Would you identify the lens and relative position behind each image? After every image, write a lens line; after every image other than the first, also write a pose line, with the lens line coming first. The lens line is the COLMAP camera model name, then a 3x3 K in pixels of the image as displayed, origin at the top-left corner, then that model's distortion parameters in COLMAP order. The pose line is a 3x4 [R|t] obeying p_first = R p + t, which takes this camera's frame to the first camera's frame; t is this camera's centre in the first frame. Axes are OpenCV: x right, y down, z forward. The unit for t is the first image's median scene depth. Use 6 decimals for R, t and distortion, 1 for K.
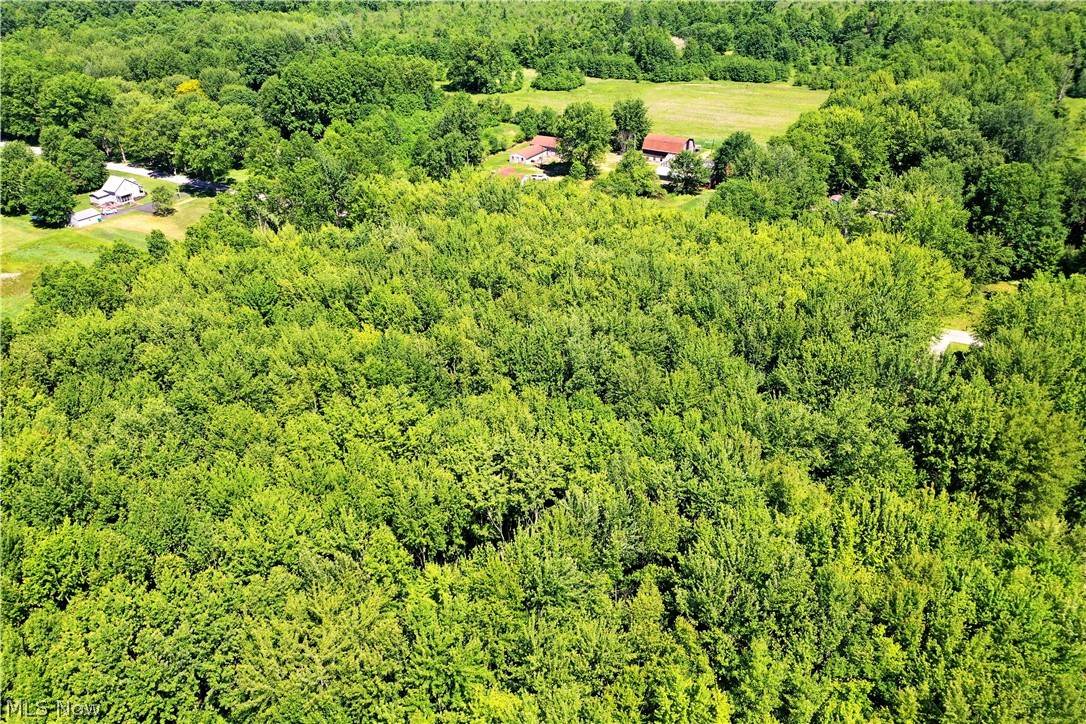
lens RADIAL K [[872.2, 0, 543.9], [0, 872.2, 361.7], [0, 0, 1]] dist [0.030171, 0.002226]
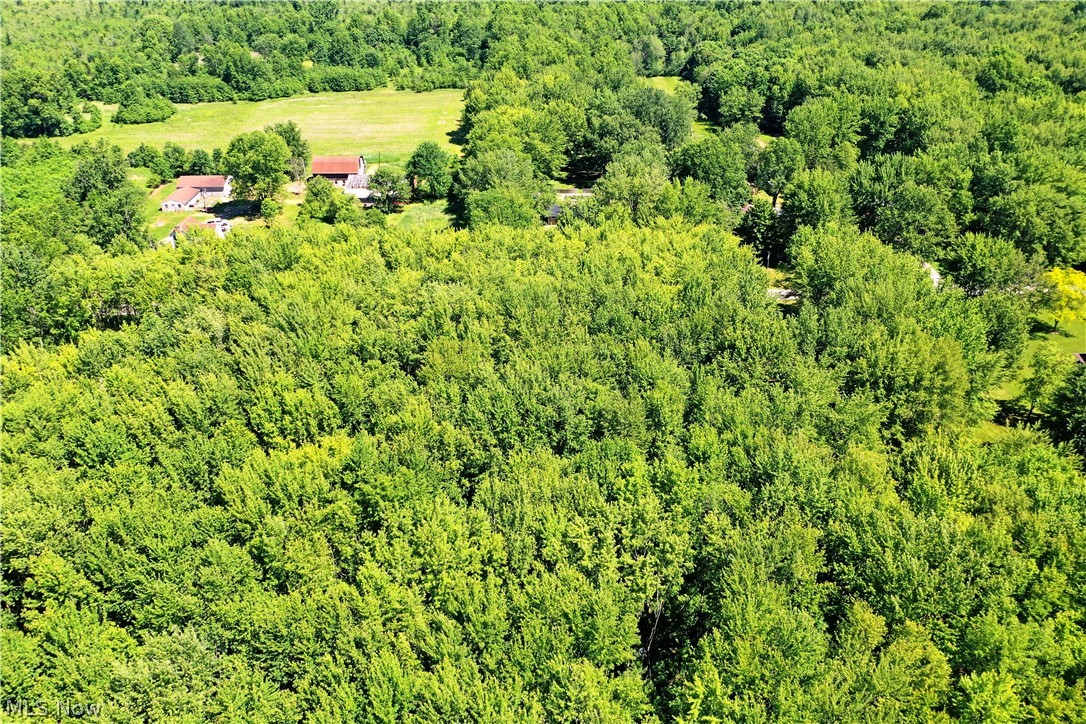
lens RADIAL K [[872.2, 0, 543.2], [0, 872.2, 362.1], [0, 0, 1]] dist [0.030171, 0.002226]
pose [[0.848628, -0.251560, 0.465348, -0.121566], [0.252999, 0.965567, 0.060592, -0.033316], [-0.464567, 0.066313, 0.883052, 0.058657]]
